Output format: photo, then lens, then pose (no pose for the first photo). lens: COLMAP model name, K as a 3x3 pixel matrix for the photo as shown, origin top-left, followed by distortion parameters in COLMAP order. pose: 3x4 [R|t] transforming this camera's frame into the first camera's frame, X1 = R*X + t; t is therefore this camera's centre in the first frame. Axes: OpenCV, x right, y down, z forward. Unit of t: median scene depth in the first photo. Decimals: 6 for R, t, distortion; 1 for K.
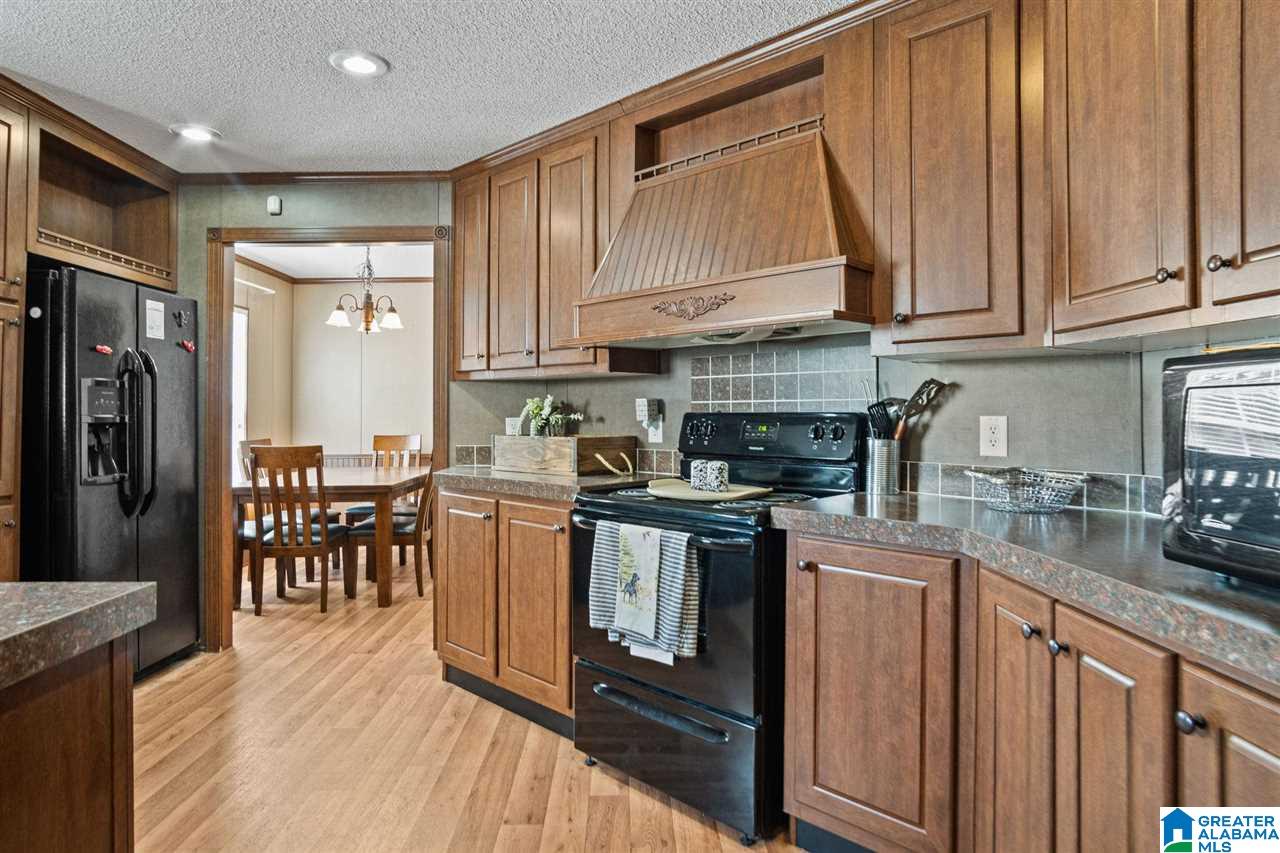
lens RADIAL K [[701.9, 0, 650.2], [0, 701.9, 403.0], [0, 0, 1]] dist [-0.007335, 0.004614]
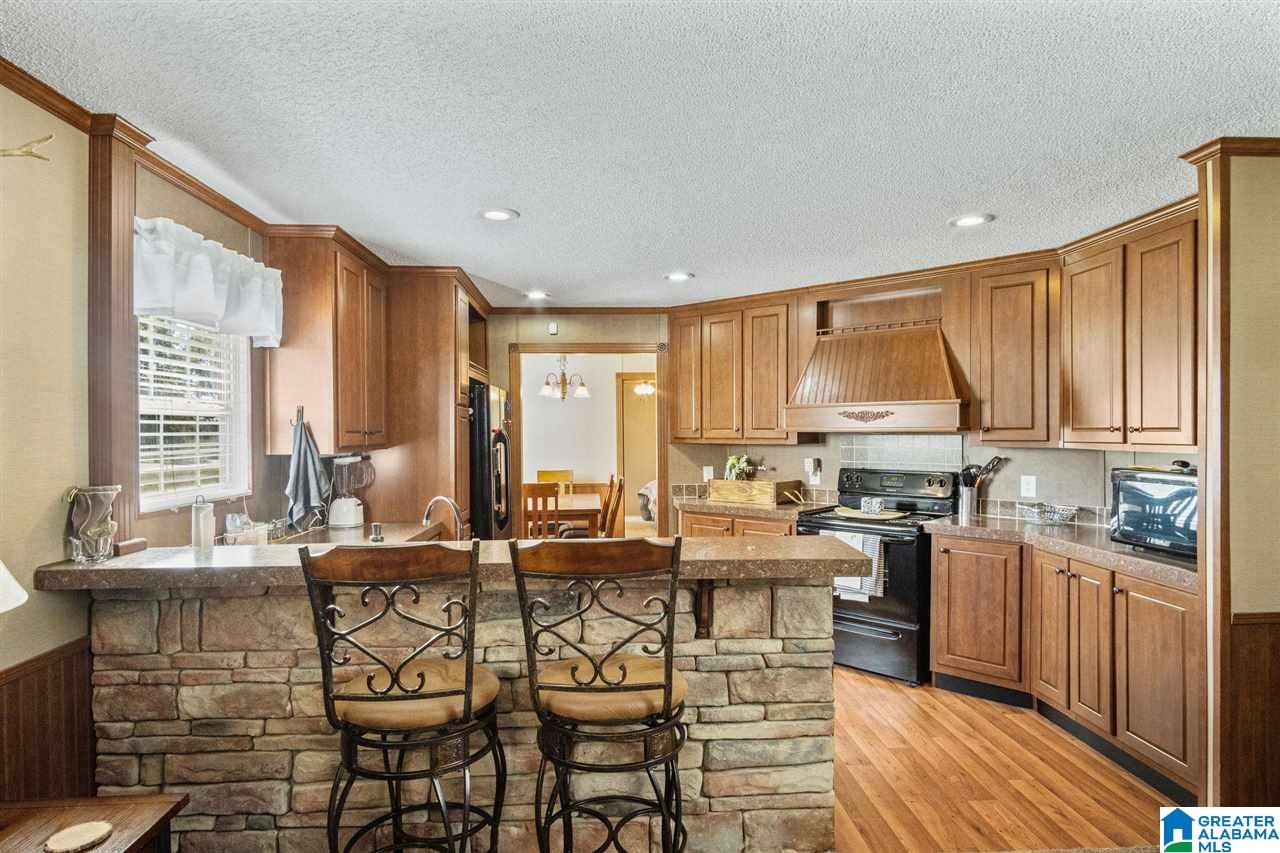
lens RADIAL K [[701.9, 0, 628.0], [0, 701.9, 430.5], [0, 0, 1]] dist [-0.007335, 0.004614]
pose [[0.999965, 0.001211, 0.008306, -0.650129], [-0.001332, 0.999893, 0.014561, -0.136706], [-0.008288, -0.014571, 0.999859, -0.947817]]
